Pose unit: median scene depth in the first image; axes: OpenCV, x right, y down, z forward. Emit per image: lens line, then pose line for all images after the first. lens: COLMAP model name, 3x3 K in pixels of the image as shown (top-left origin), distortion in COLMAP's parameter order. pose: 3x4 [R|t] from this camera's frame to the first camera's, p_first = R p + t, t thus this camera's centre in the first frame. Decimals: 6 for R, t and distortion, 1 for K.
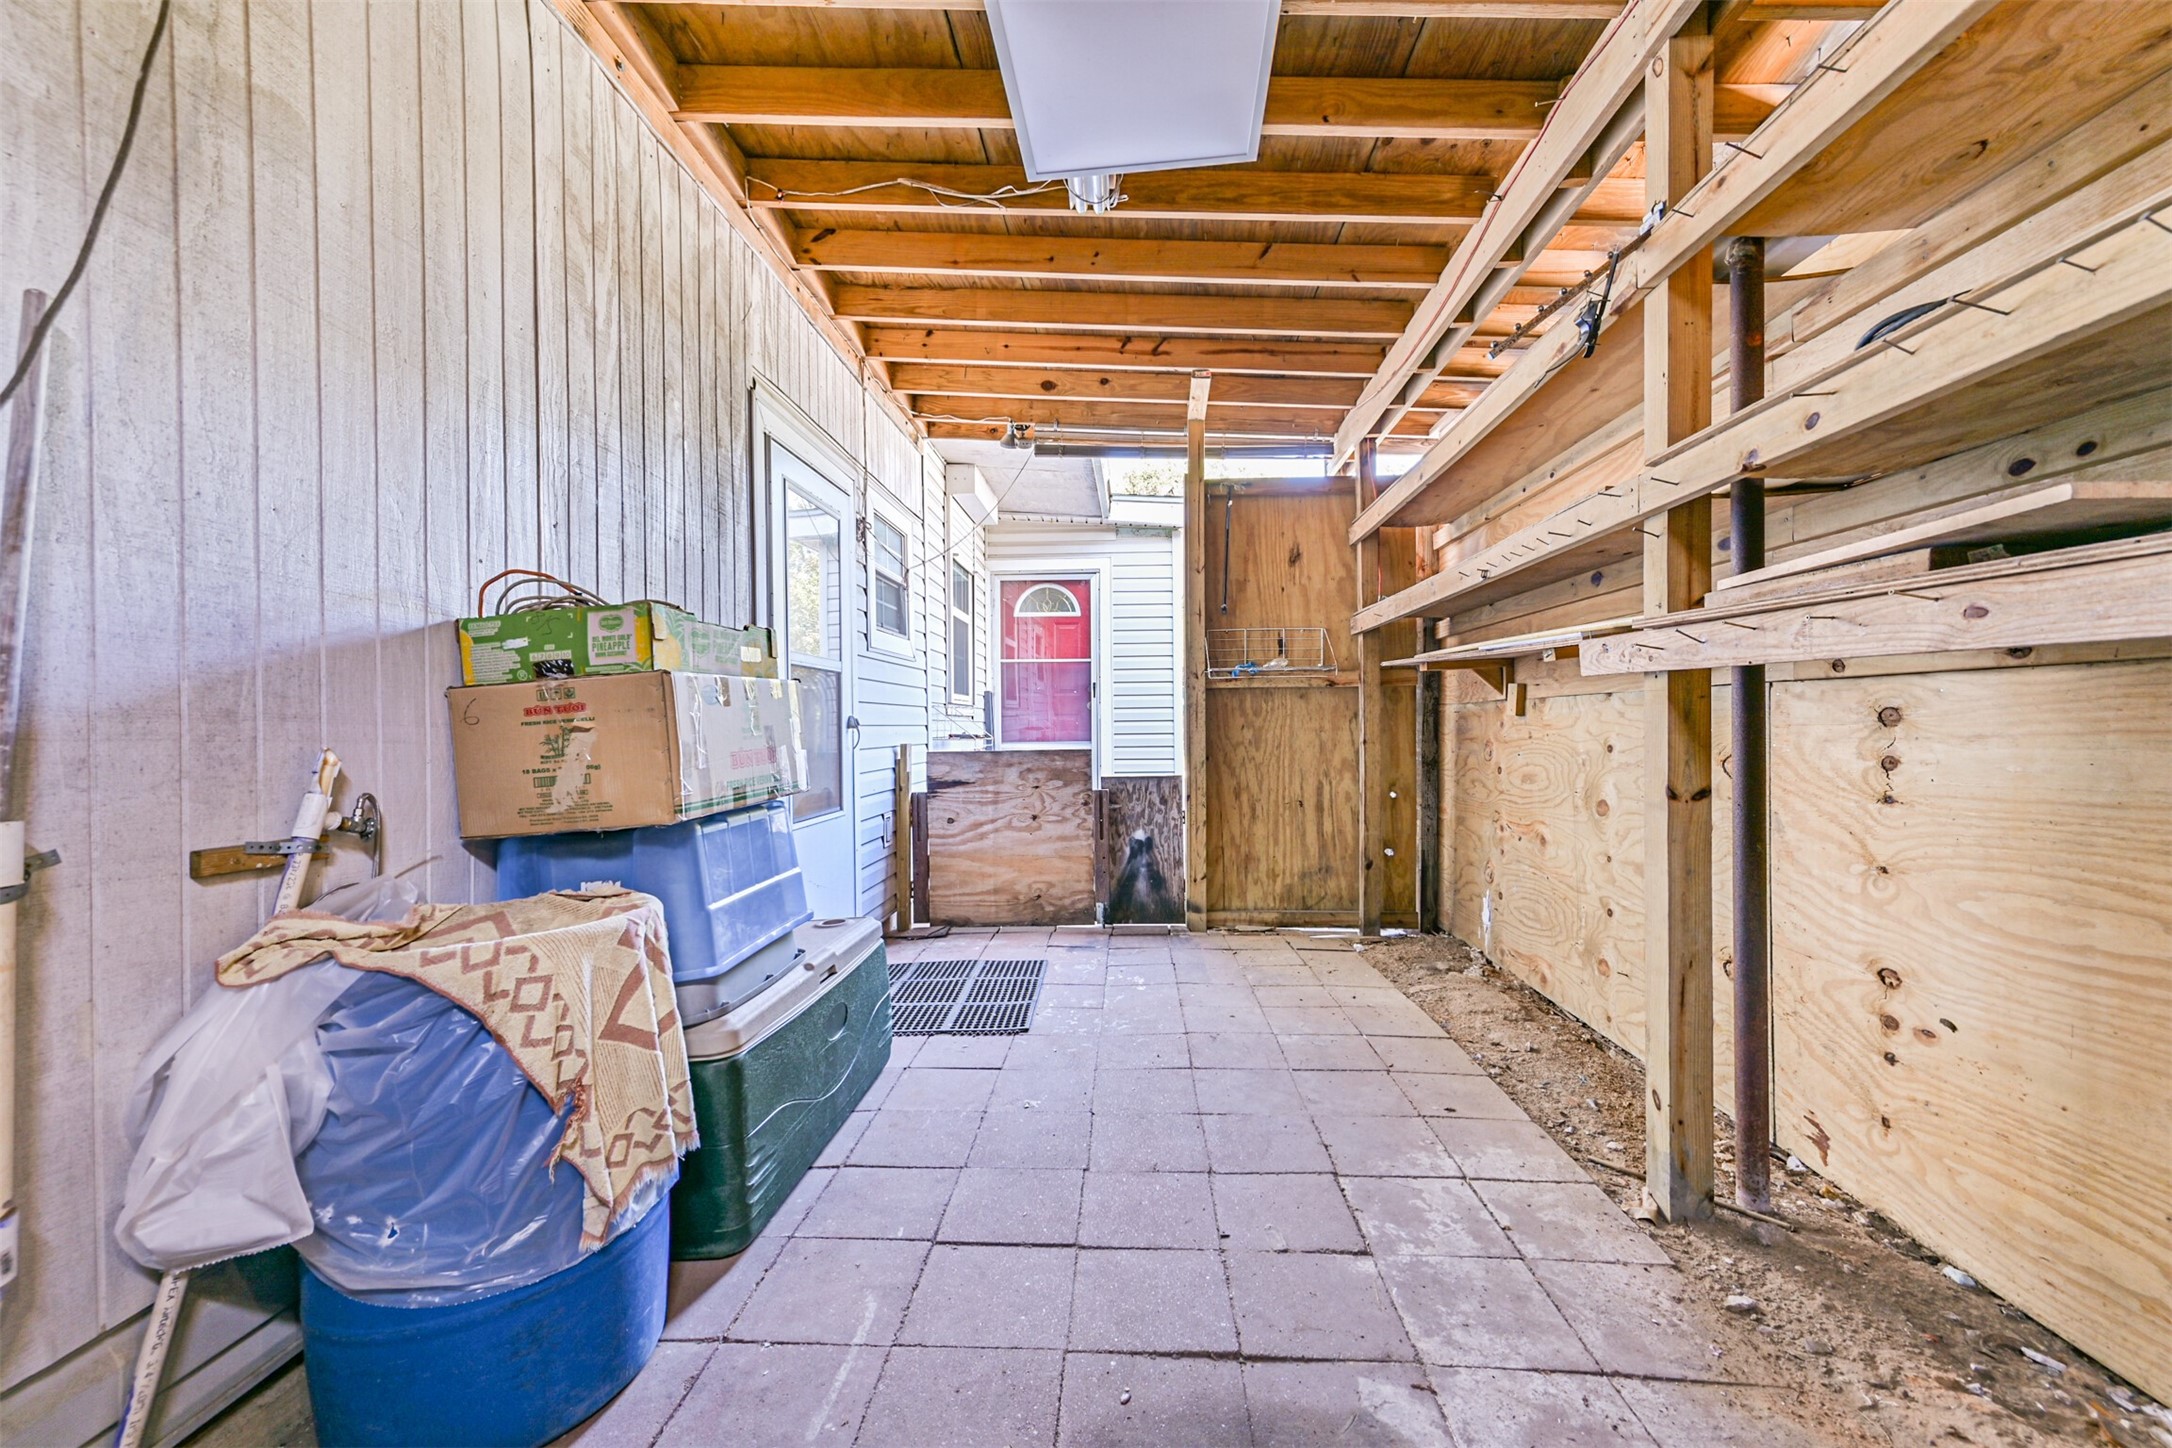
lens RADIAL K [[858.4, 0, 1078.1], [0, 858.4, 724.1], [0, 0, 1]] dist [0.012780, 0.000283]
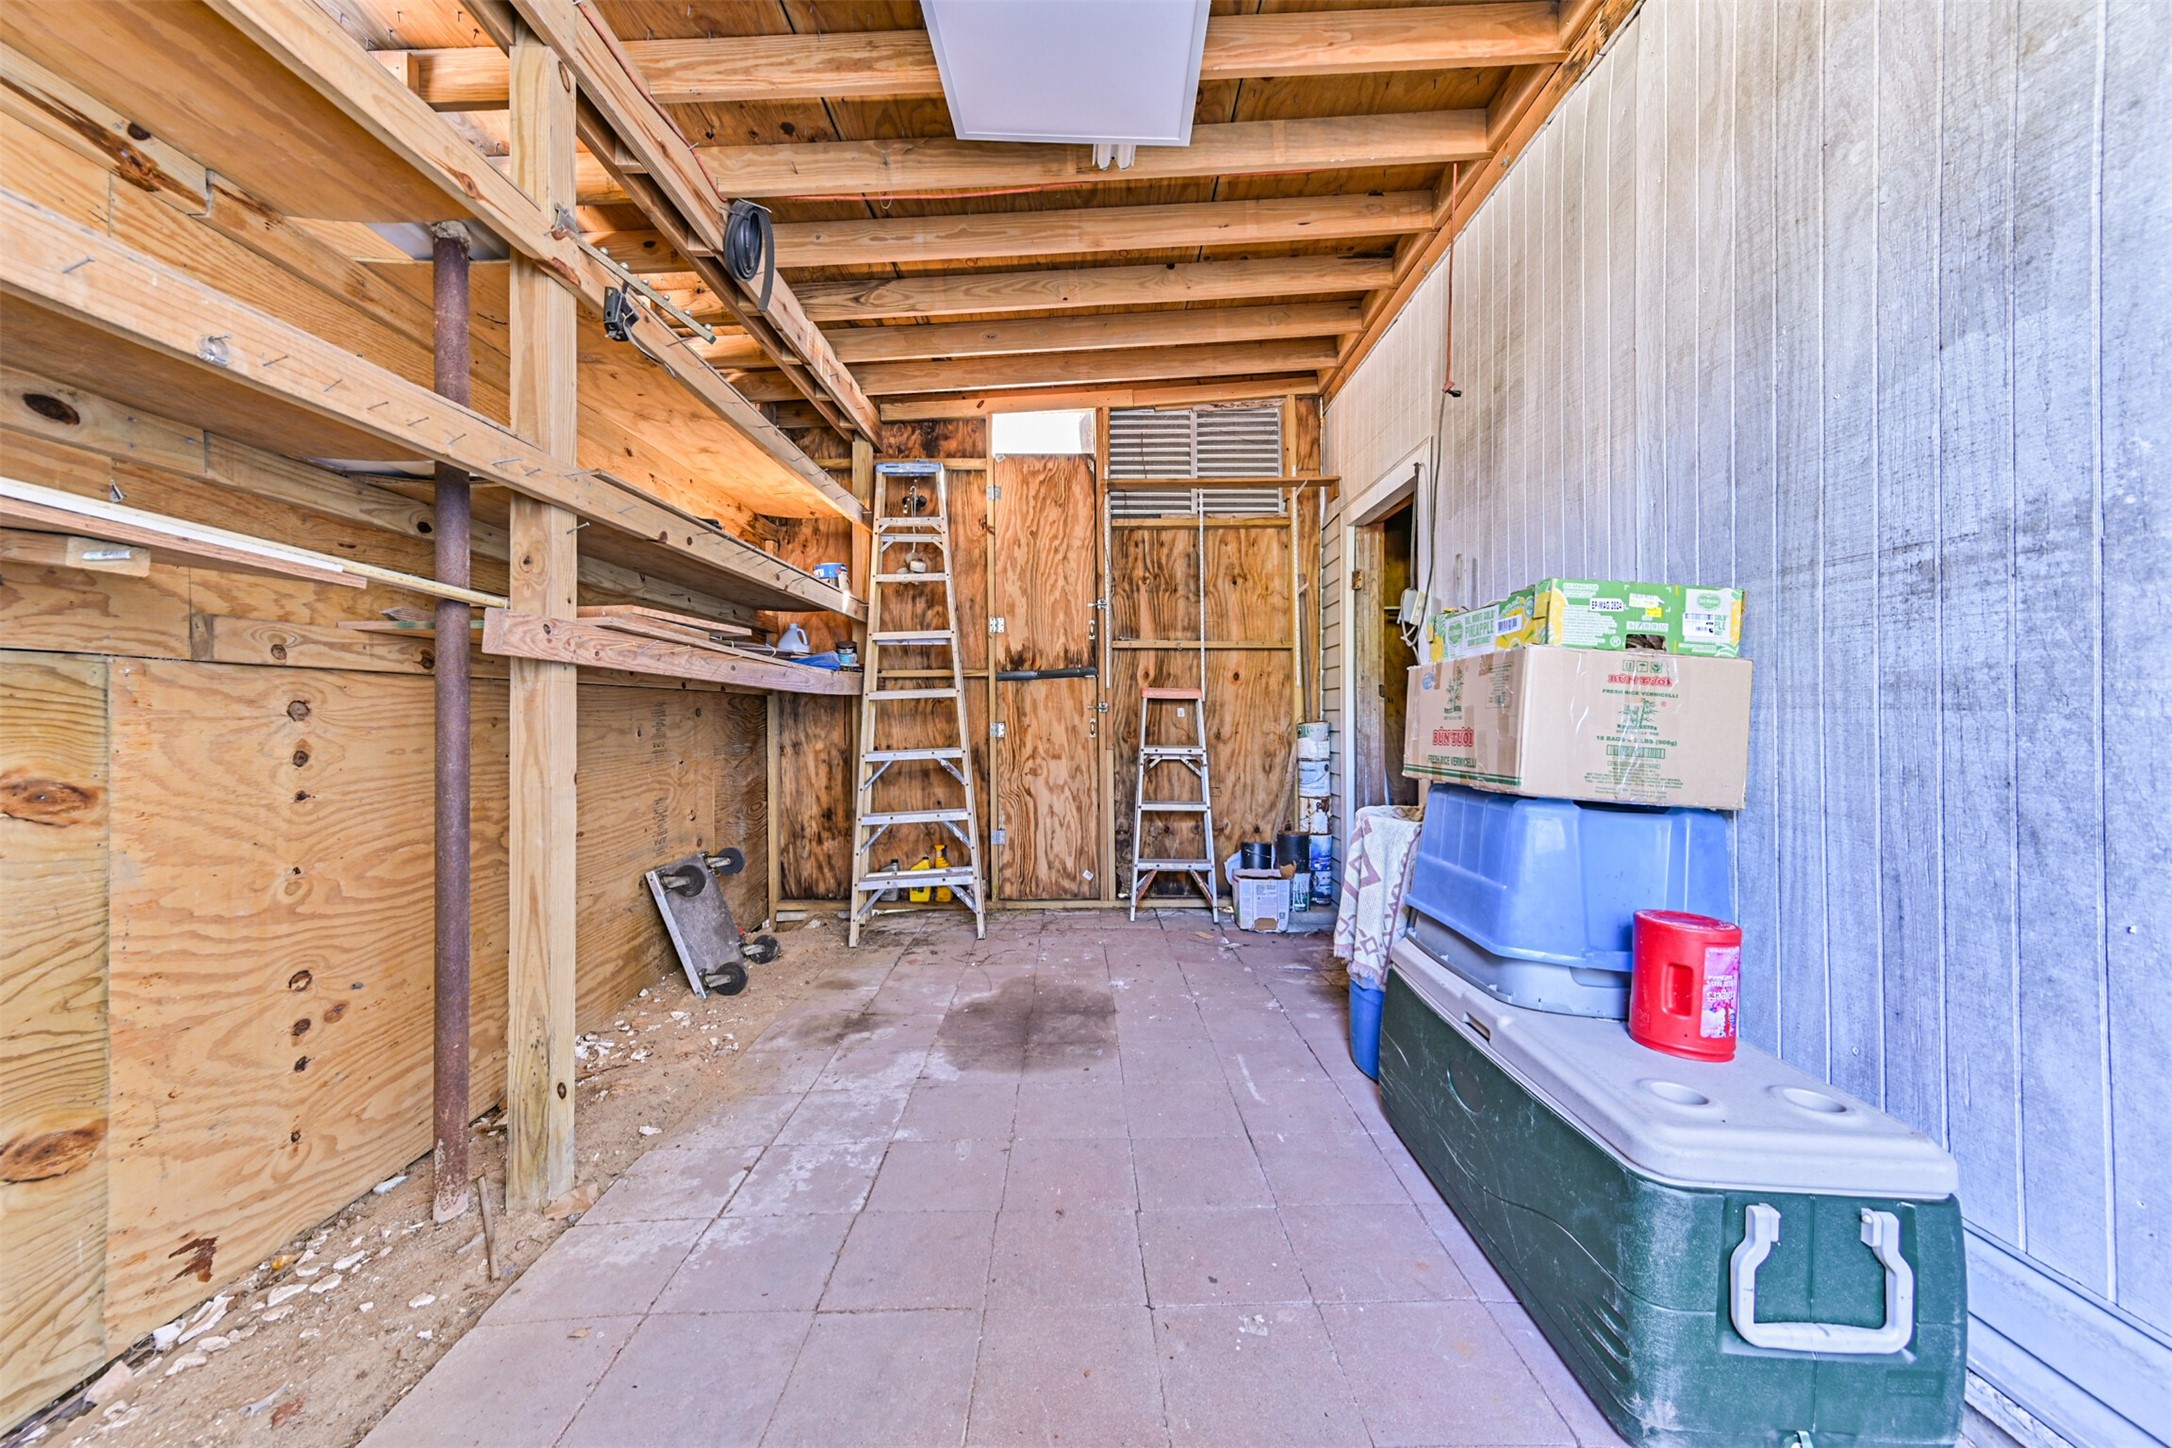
lens RADIAL K [[858.4, 0, 1079.3], [0, 858.4, 723.1], [0, 0, 1]] dist [0.012780, 0.000283]
pose [[-0.997618, 0.017332, -0.066772, 0.131592], [0.016585, 0.999794, 0.011727, 0.009134], [0.066962, 0.010591, -0.997699, 2.032244]]
